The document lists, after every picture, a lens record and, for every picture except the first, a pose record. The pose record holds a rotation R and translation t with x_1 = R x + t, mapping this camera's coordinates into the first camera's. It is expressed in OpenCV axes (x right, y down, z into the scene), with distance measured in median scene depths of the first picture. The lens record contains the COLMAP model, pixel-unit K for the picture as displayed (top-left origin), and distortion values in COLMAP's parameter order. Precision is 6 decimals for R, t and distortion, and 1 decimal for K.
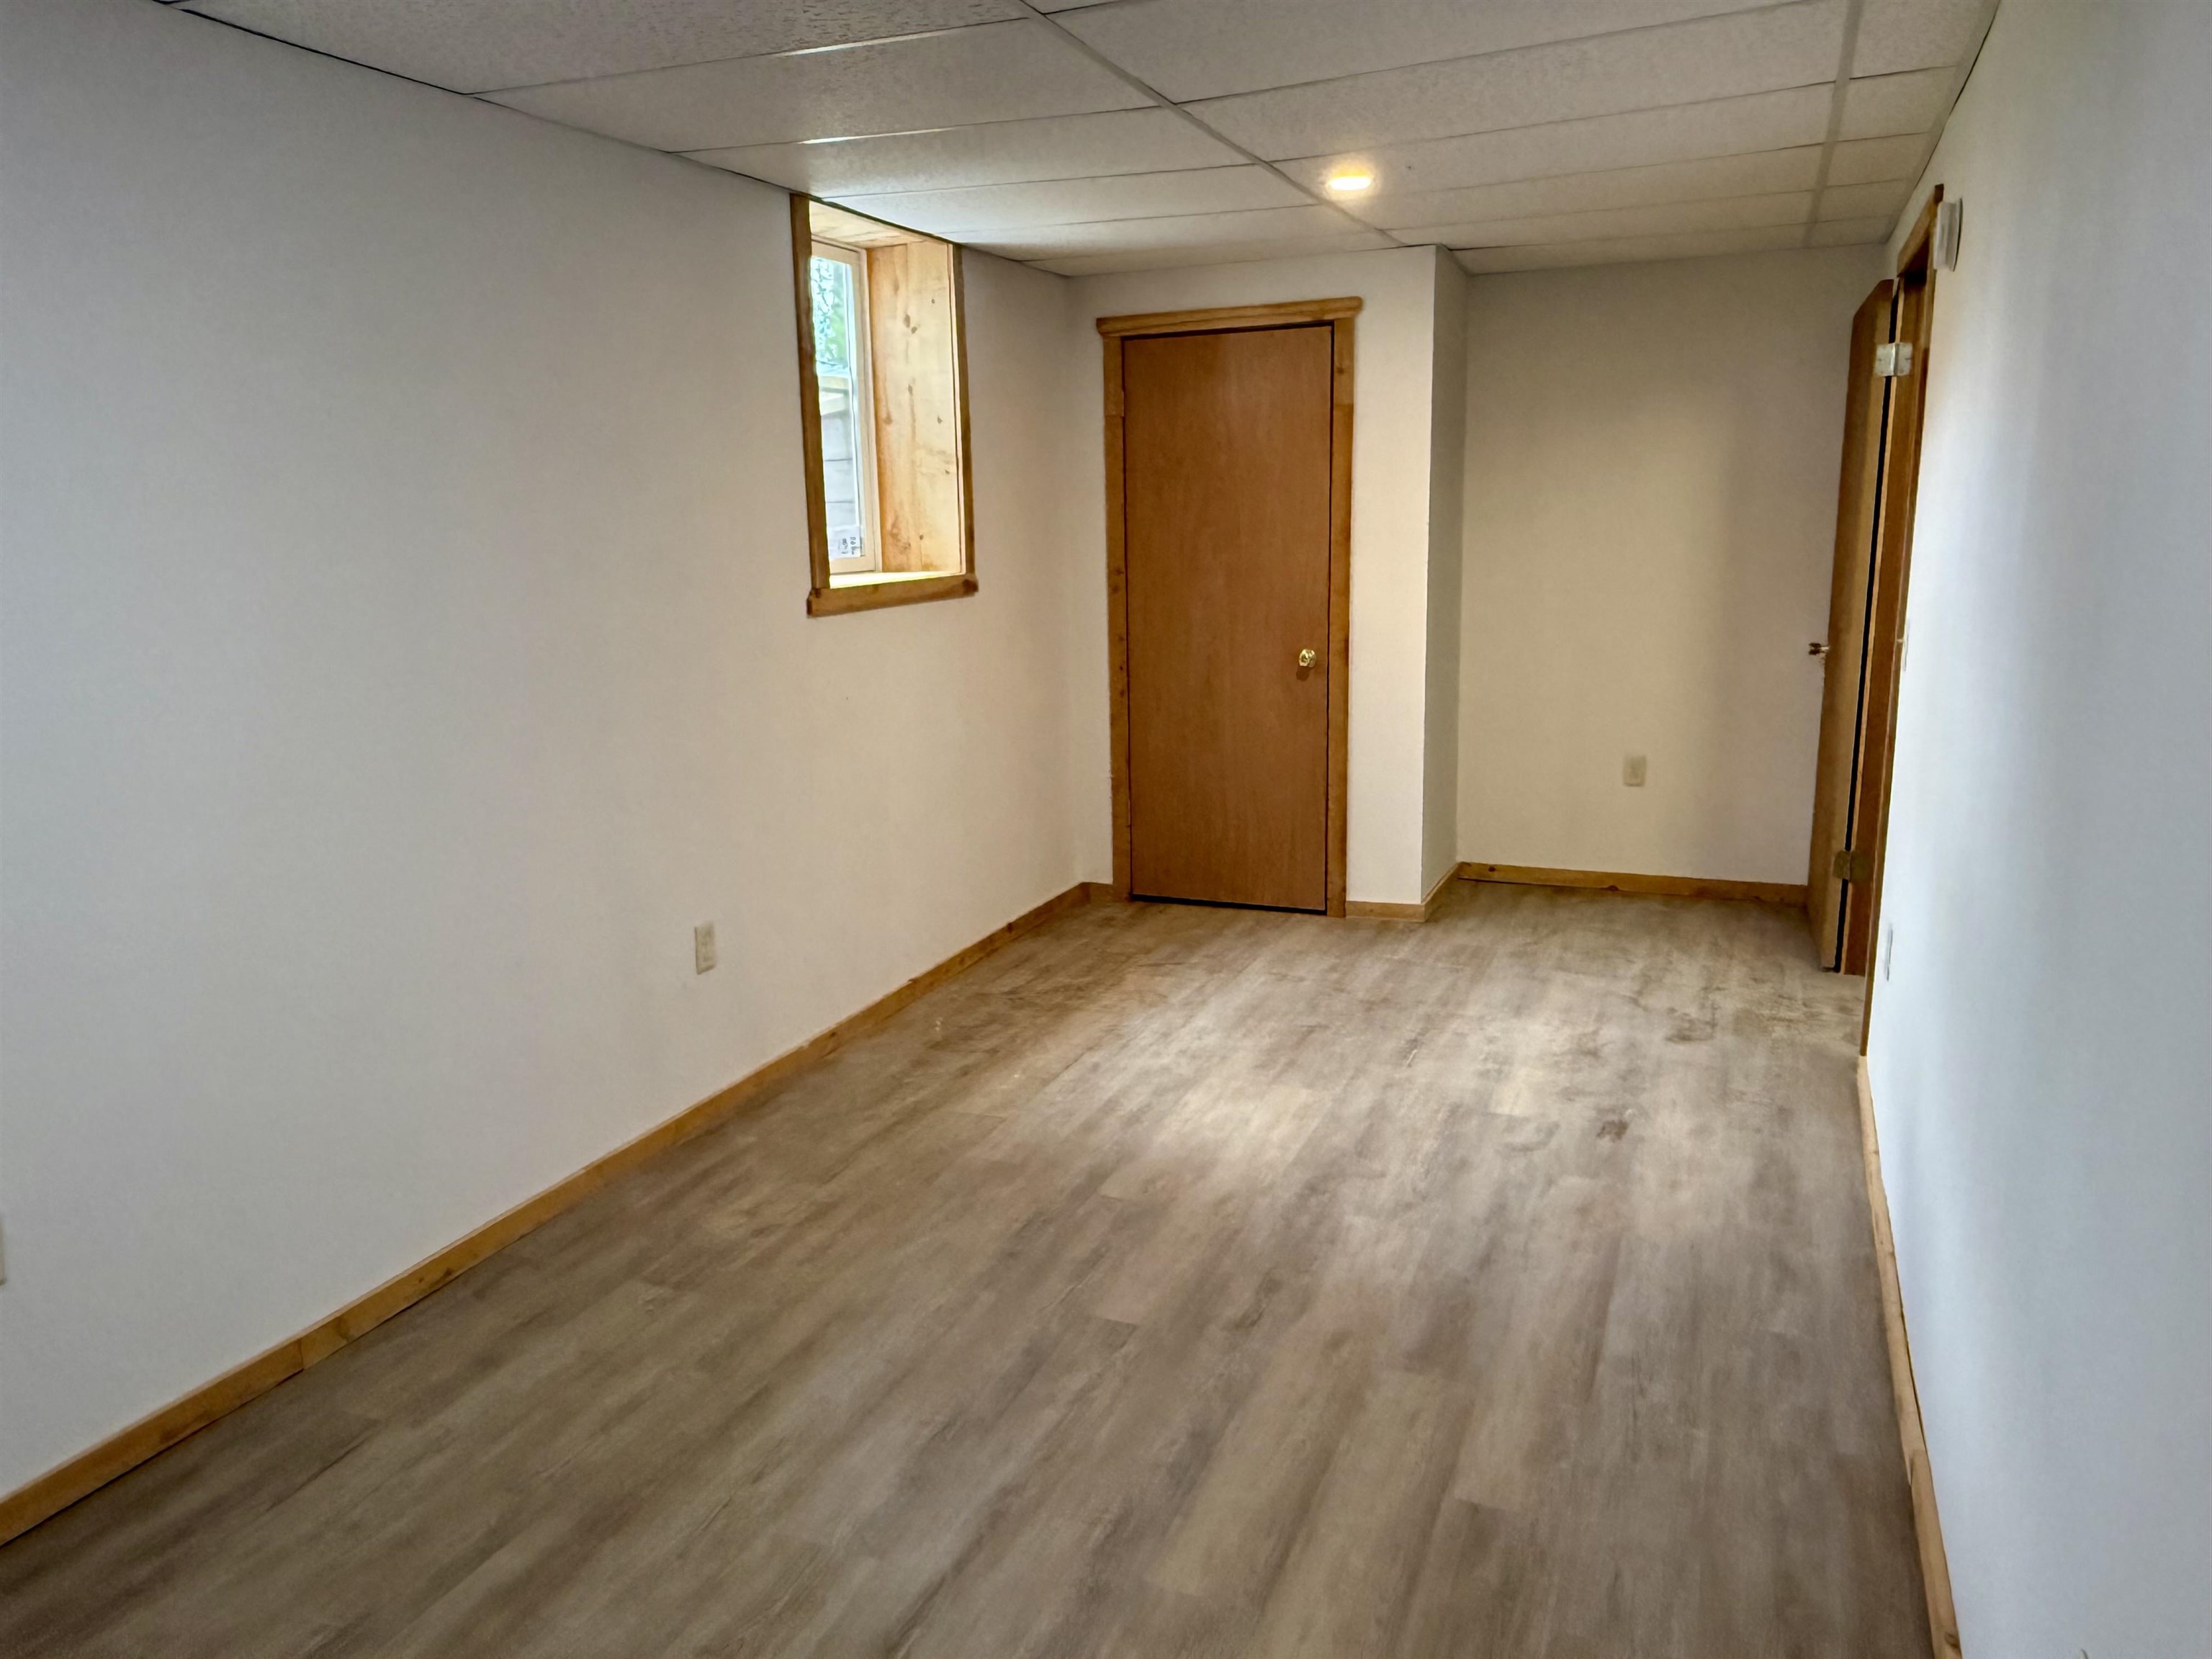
lens RADIAL K [[1532.6, 0, 1106.0], [0, 1532.6, 829.5], [0, 0, 1]] dist [-0.001056, -0.004117]
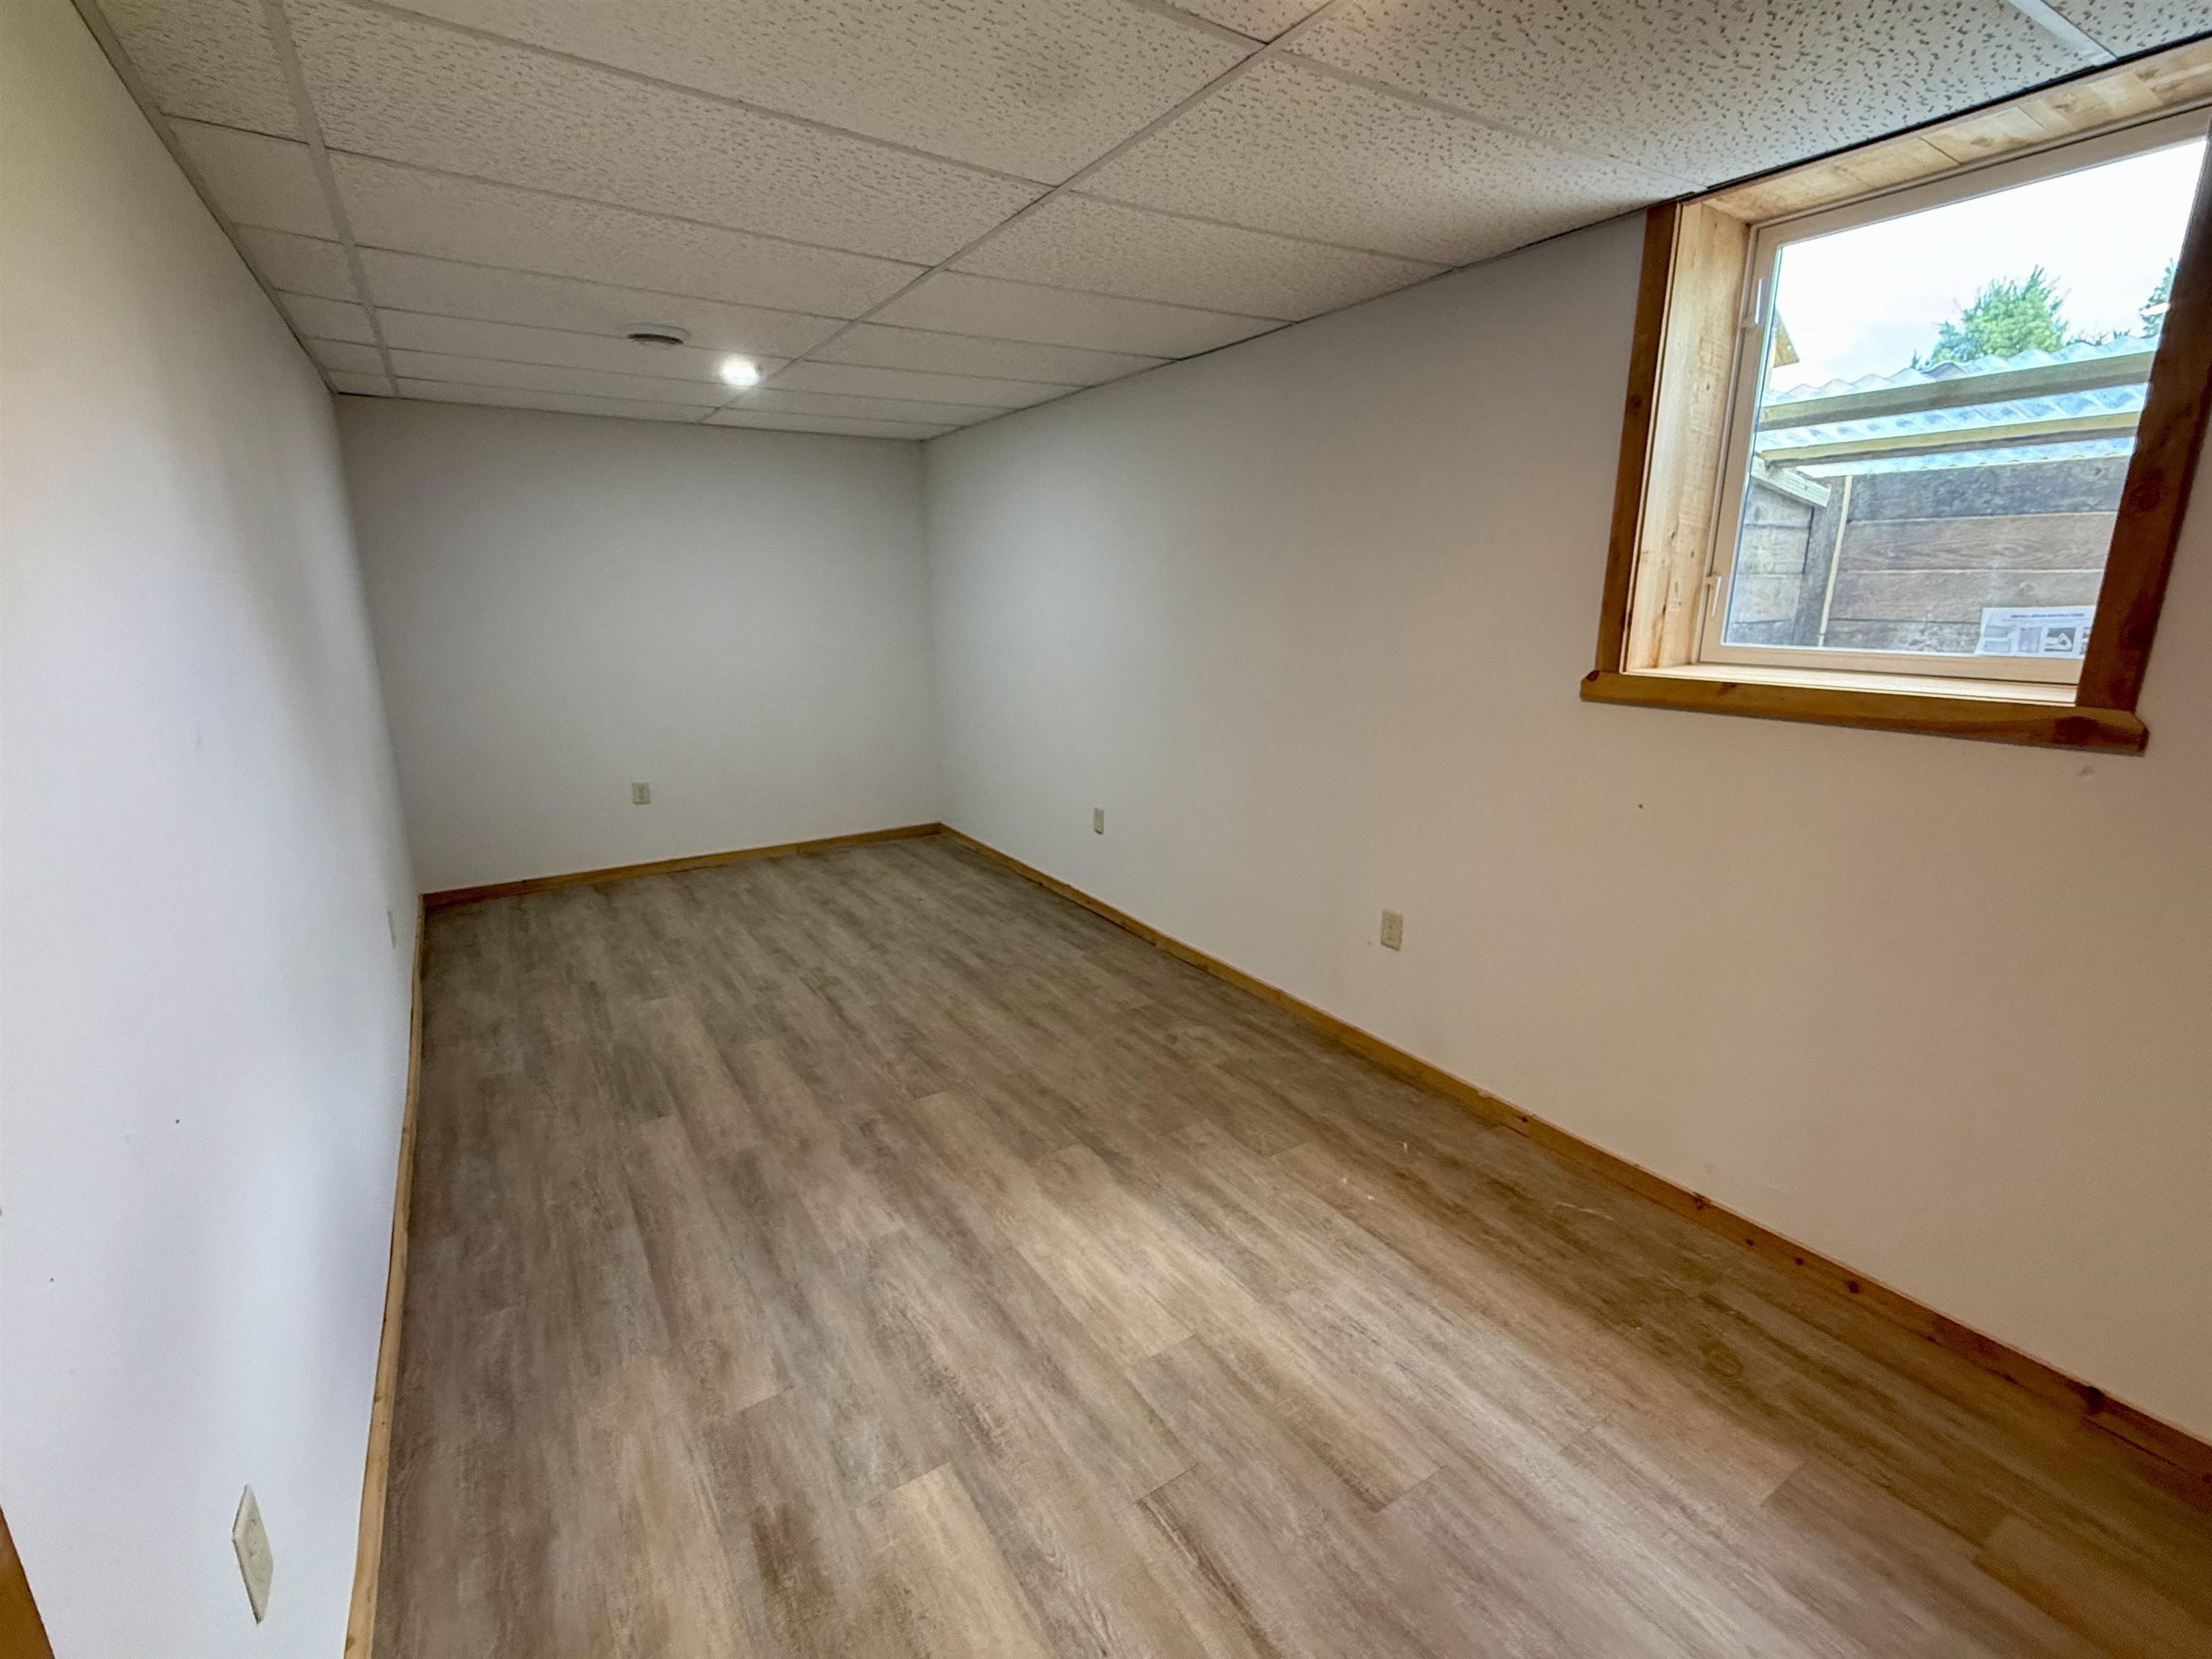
lens RADIAL K [[1007.3, 0, 1106.0], [0, 1007.3, 829.5], [0, 0, 1]] dist [-0.000954, 0.000158]
pose [[-0.577792, 0.220664, -0.785788, 0.595589], [-0.149043, 0.918045, 0.367396, -0.314730], [0.802460, 0.329394, -0.497551, 1.398011]]
